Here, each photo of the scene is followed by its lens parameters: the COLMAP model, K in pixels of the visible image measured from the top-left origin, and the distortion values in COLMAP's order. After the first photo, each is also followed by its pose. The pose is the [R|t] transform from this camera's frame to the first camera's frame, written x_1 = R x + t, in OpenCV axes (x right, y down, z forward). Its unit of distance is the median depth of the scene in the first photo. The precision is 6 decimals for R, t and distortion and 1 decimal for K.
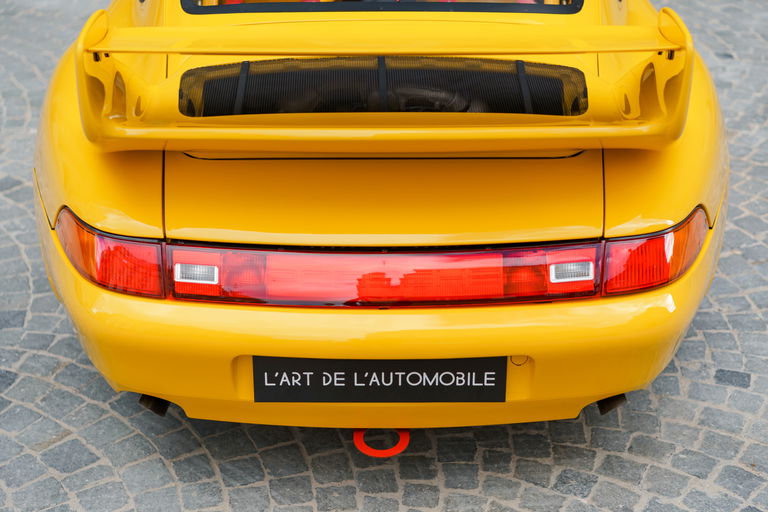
lens RADIAL K [[1312.3, 0, 383.6], [0, 1312.3, 252.7], [0, 0, 1]] dist [-0.000124, 0.000000]
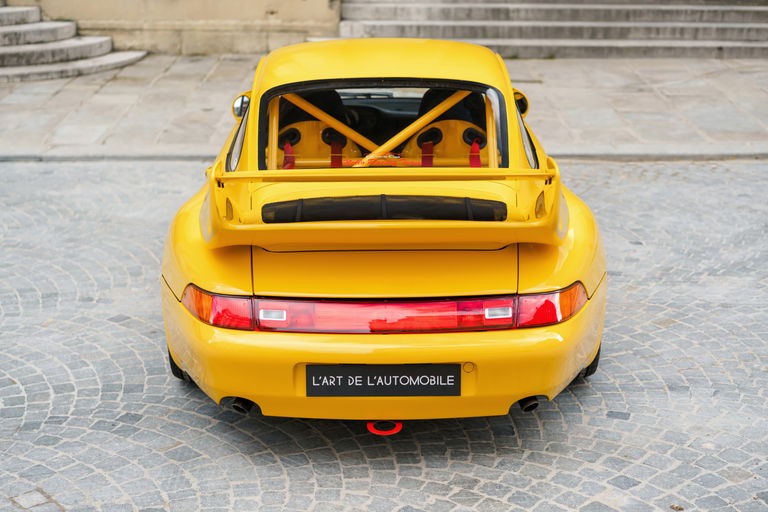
lens RADIAL K [[1312.3, 0, 384.7], [0, 1312.3, 257.8], [0, 0, 1]] dist [-0.000124, 0.000000]
pose [[0.999975, -0.006991, -0.000835, 0.001164], [0.006655, 0.977229, -0.212085, 0.273359], [0.002299, 0.212074, 0.977251, -0.586907]]
